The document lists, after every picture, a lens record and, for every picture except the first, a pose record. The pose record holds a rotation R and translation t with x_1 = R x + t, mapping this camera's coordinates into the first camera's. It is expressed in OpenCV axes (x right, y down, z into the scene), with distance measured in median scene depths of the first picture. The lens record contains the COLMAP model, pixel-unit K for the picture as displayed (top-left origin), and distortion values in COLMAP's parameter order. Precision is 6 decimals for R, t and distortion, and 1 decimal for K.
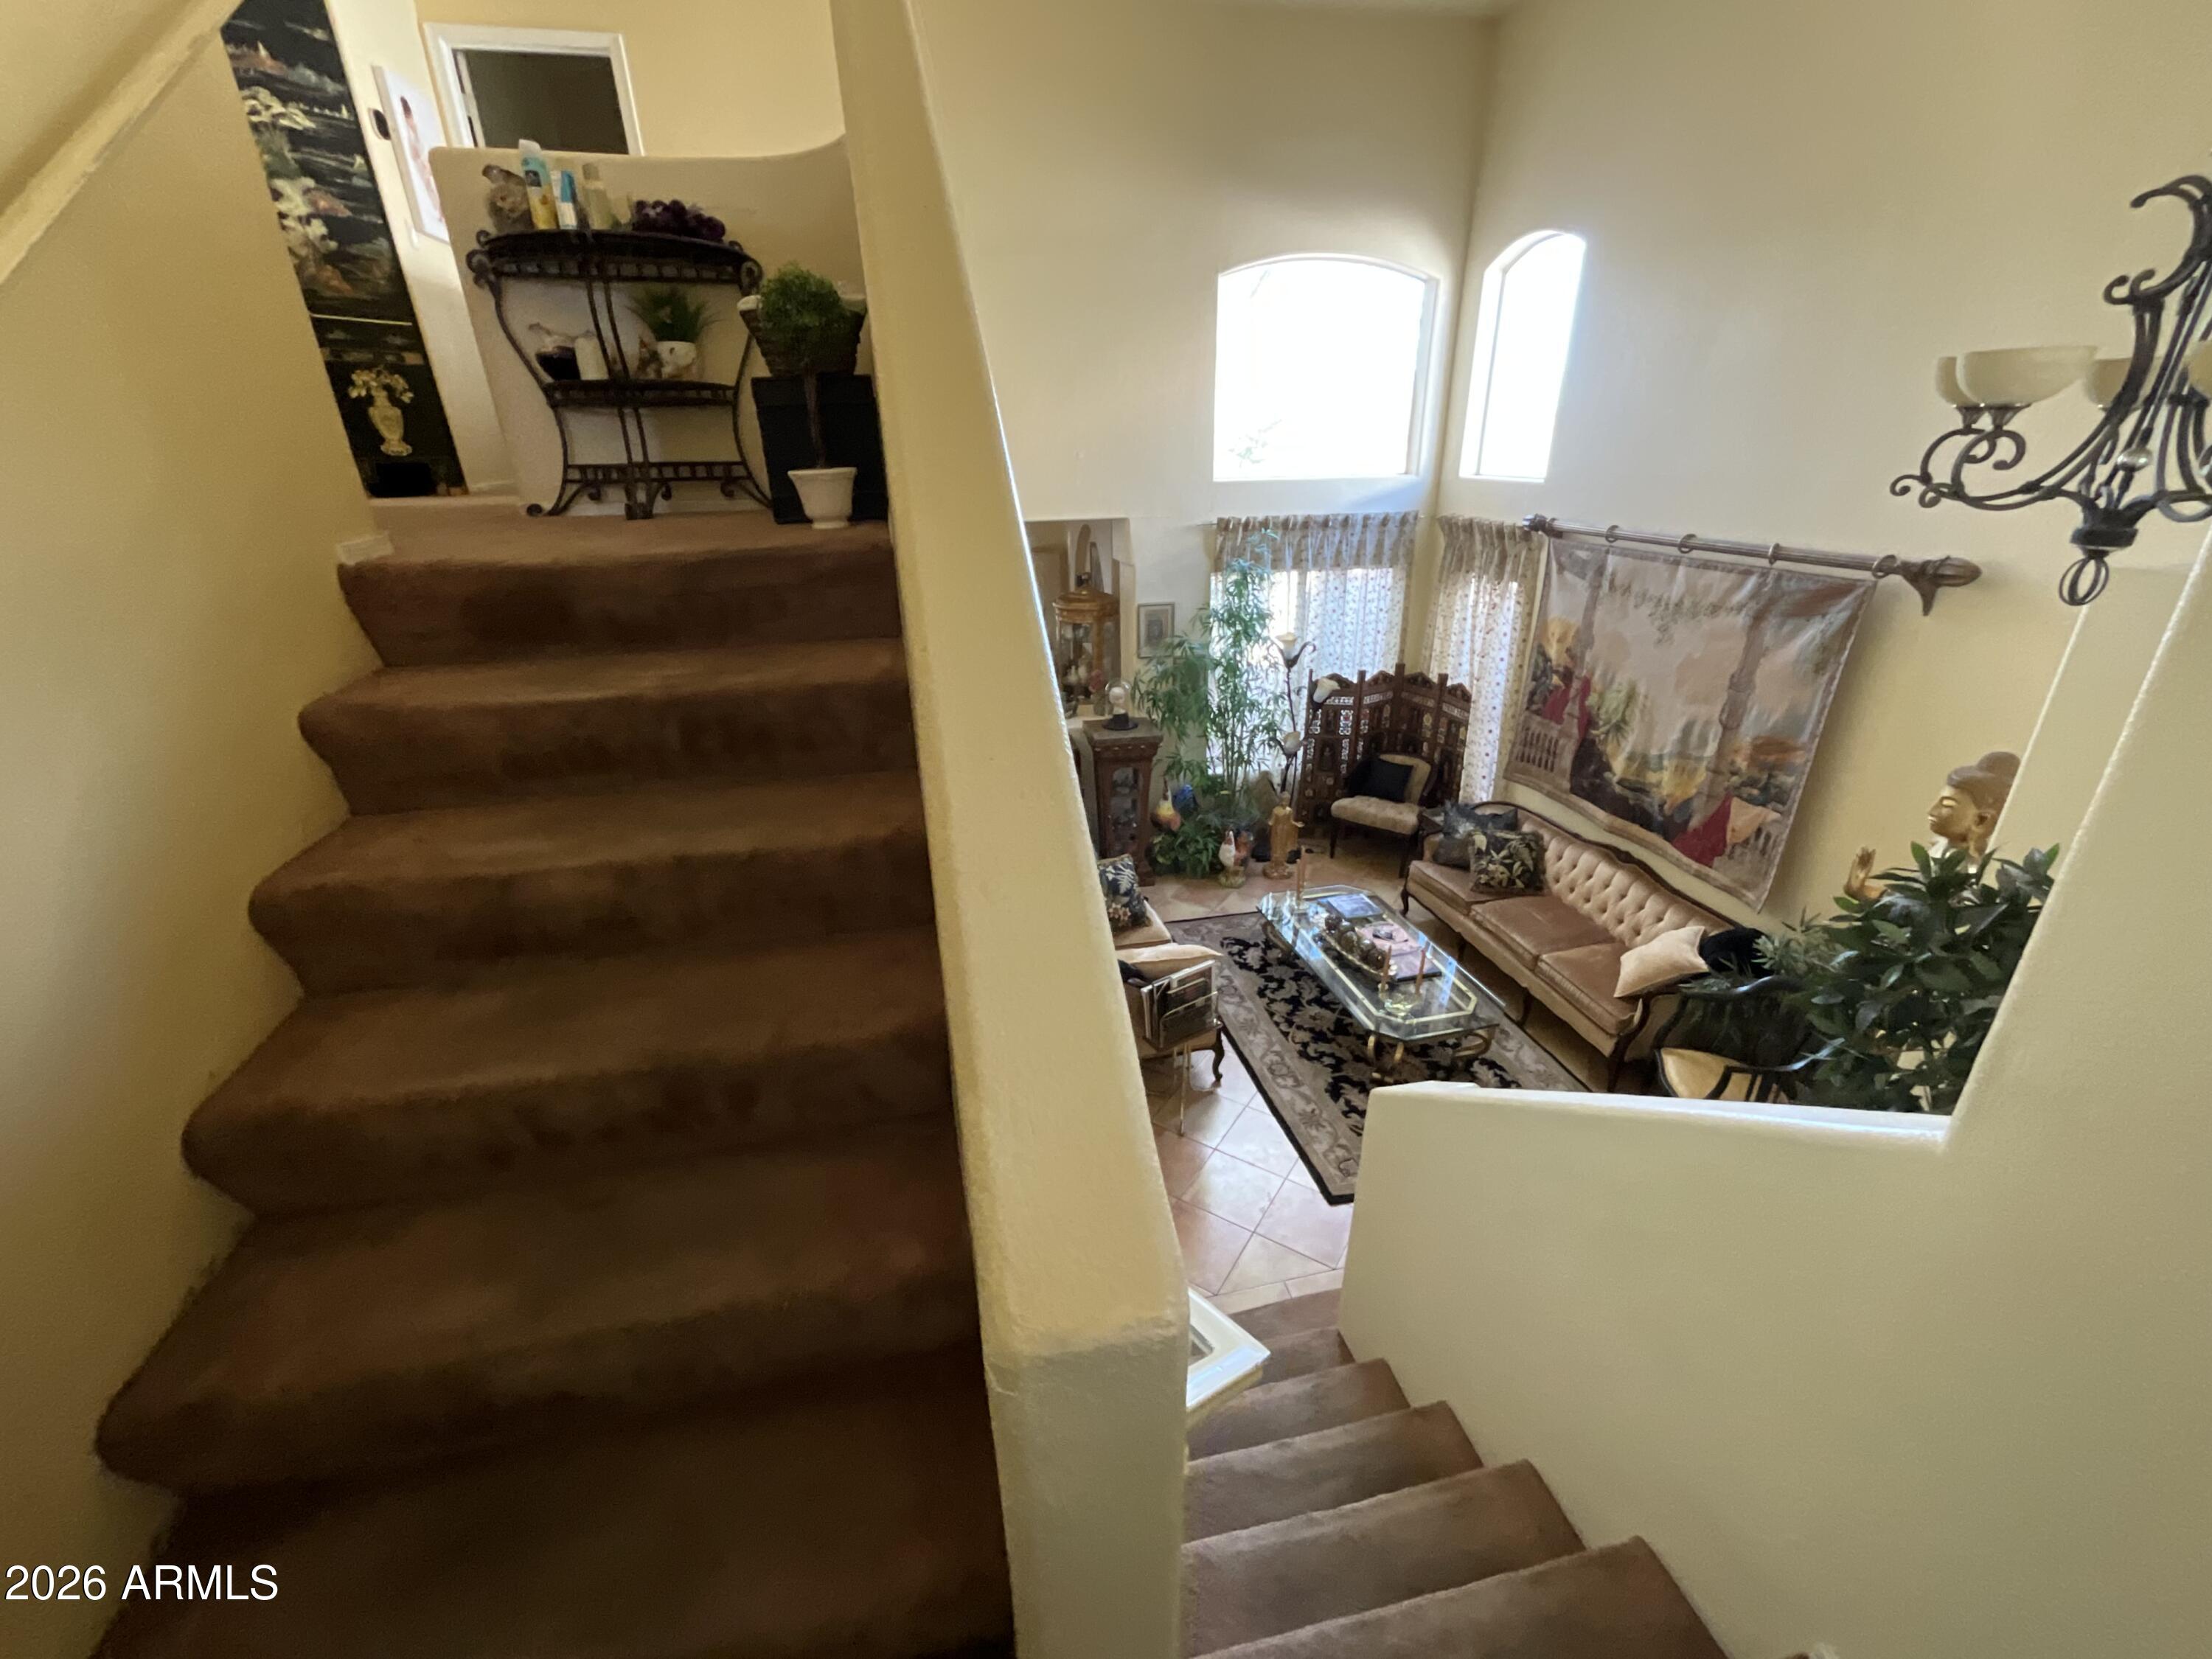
lens RADIAL K [[893.3, 0, 1115.3], [0, 893.3, 823.9], [0, 0, 1]] dist [-0.000242, -0.001076]
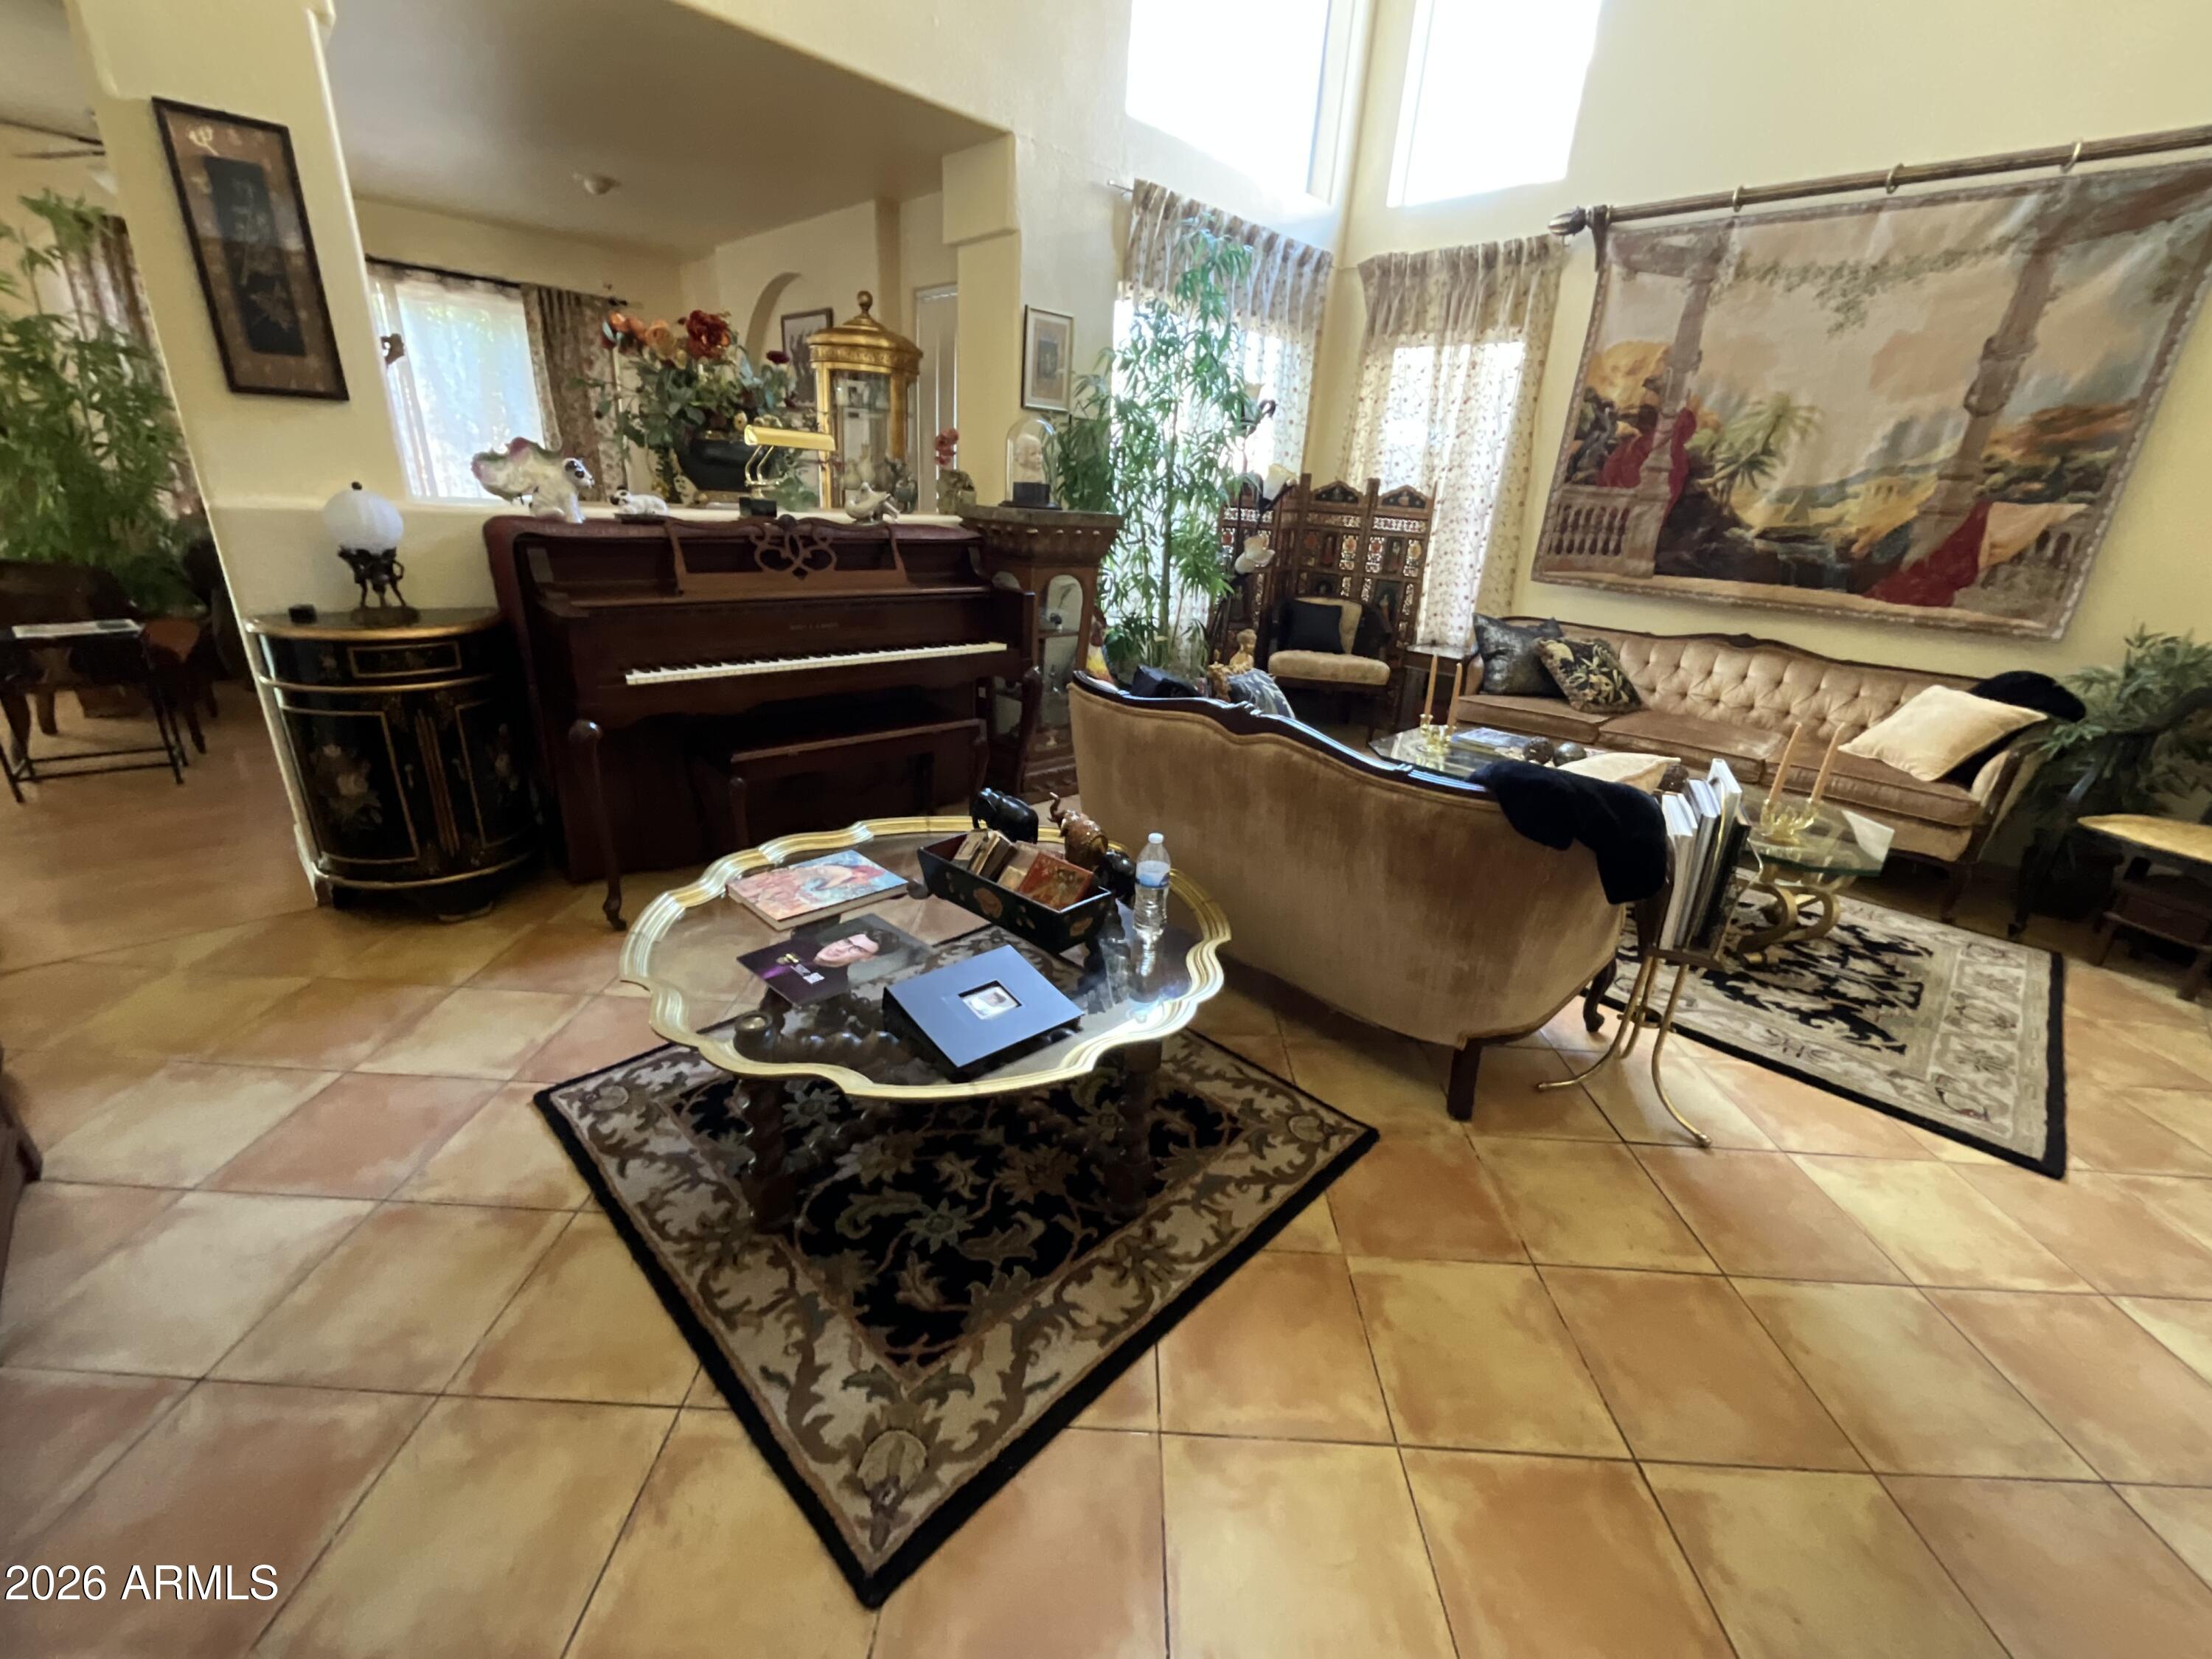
lens RADIAL K [[893.3, 0, 1102.8], [0, 893.3, 827.1], [0, 0, 1]] dist [-0.000242, -0.001076]
pose [[0.857741, -0.126294, 0.498328, -0.313127], [0.136213, 0.990541, 0.016582, 0.103905], [-0.495709, 0.053656, 0.866830, 0.576412]]
